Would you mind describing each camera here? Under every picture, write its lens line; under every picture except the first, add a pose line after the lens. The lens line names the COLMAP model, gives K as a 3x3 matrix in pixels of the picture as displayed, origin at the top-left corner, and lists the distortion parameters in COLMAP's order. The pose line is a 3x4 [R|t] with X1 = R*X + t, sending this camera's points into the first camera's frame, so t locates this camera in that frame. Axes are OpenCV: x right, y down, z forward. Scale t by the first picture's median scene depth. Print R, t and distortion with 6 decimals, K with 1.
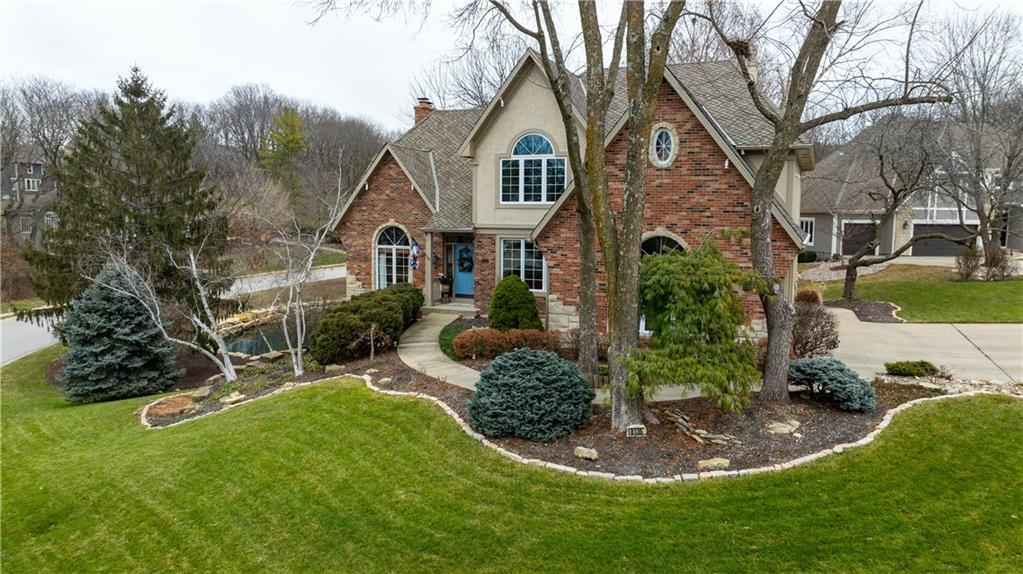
lens RADIAL K [[722.7, 0, 510.8], [0, 722.7, 283.3], [0, 0, 1]] dist [-0.036437, 0.036274]
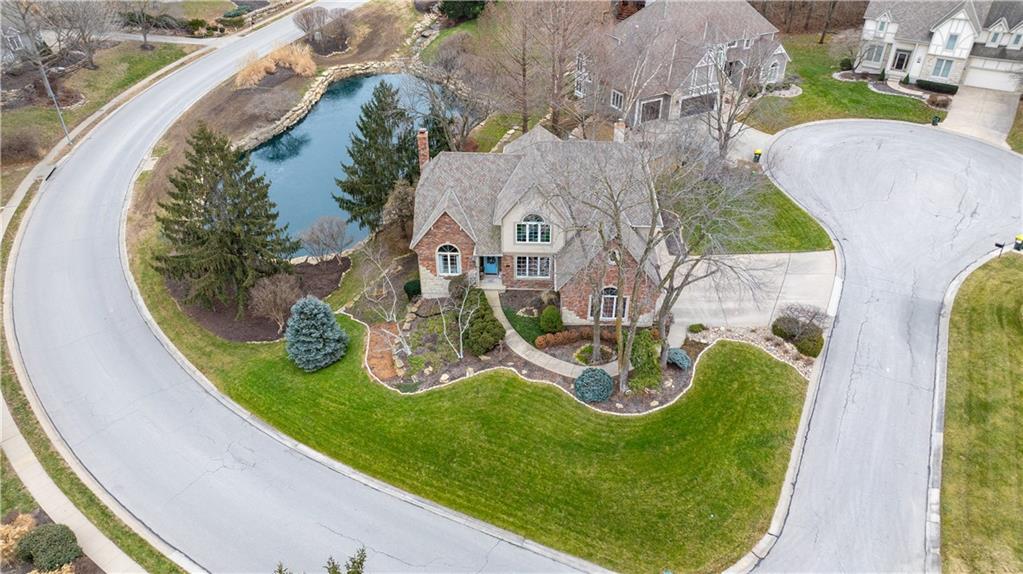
lens RADIAL K [[722.7, 0, 509.9], [0, 722.7, 284.4], [0, 0, 1]] dist [-0.036437, 0.036274]
pose [[0.938626, -0.207704, 0.275393, -0.799227], [0.048525, 0.869955, 0.490739, -1.307371], [-0.341507, -0.447256, 0.826641, -0.933148]]
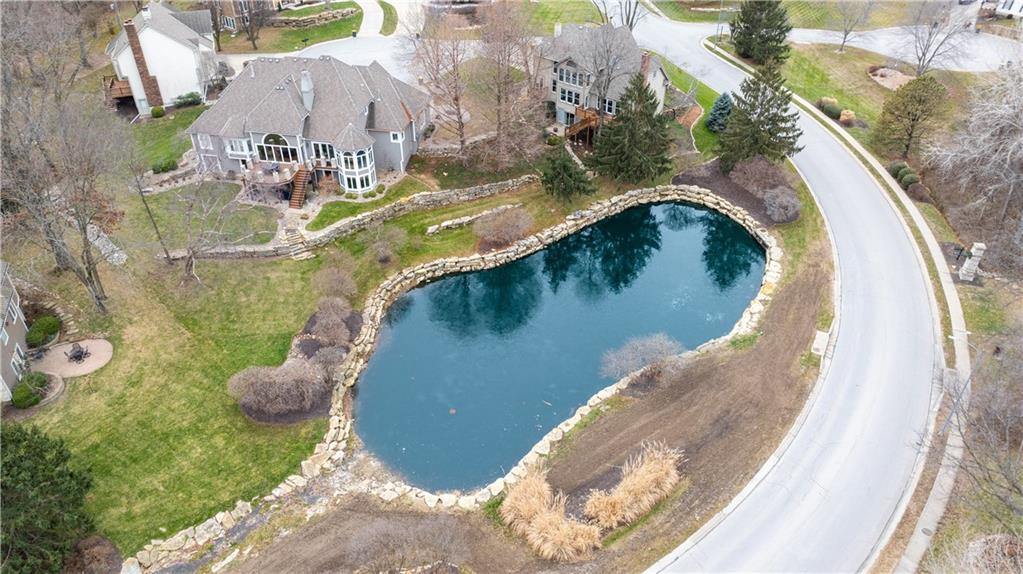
lens RADIAL K [[722.7, 0, 514.3], [0, 722.7, 288.7], [0, 0, 1]] dist [-0.036437, 0.036274]
pose [[-0.950396, -0.196455, 0.241148, -0.854976], [0.015599, 0.744211, 0.667762, -2.537047], [-0.310650, 0.638400, -0.704231, 6.555441]]
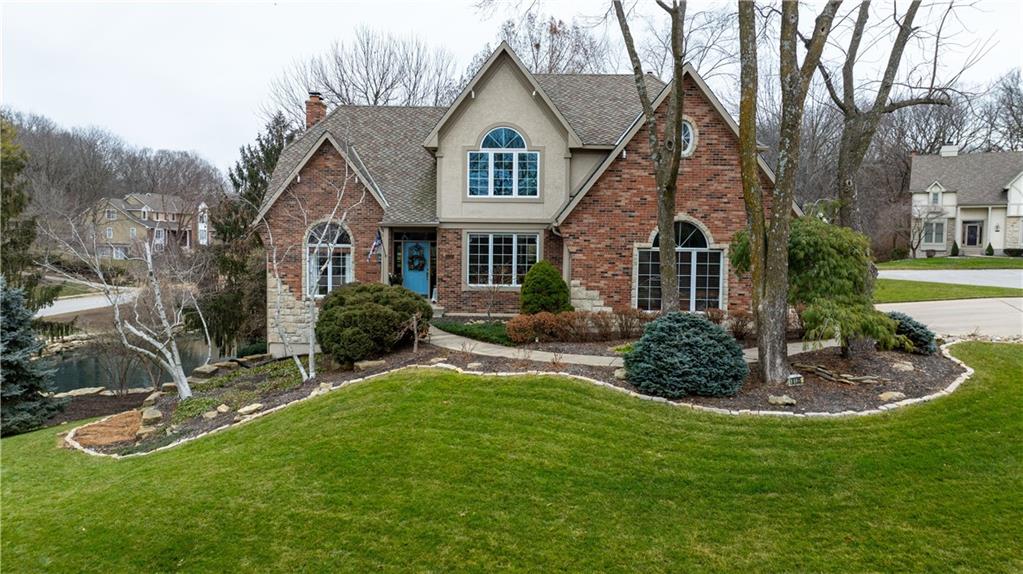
lens RADIAL K [[722.7, 0, 511.8], [0, 722.7, 284.4], [0, 0, 1]] dist [-0.036437, 0.036274]
pose [[0.927800, -0.016850, 0.372696, -0.424140], [0.033684, 0.998683, -0.038702, 0.061182], [-0.371553, 0.048462, 0.927146, 0.106321]]
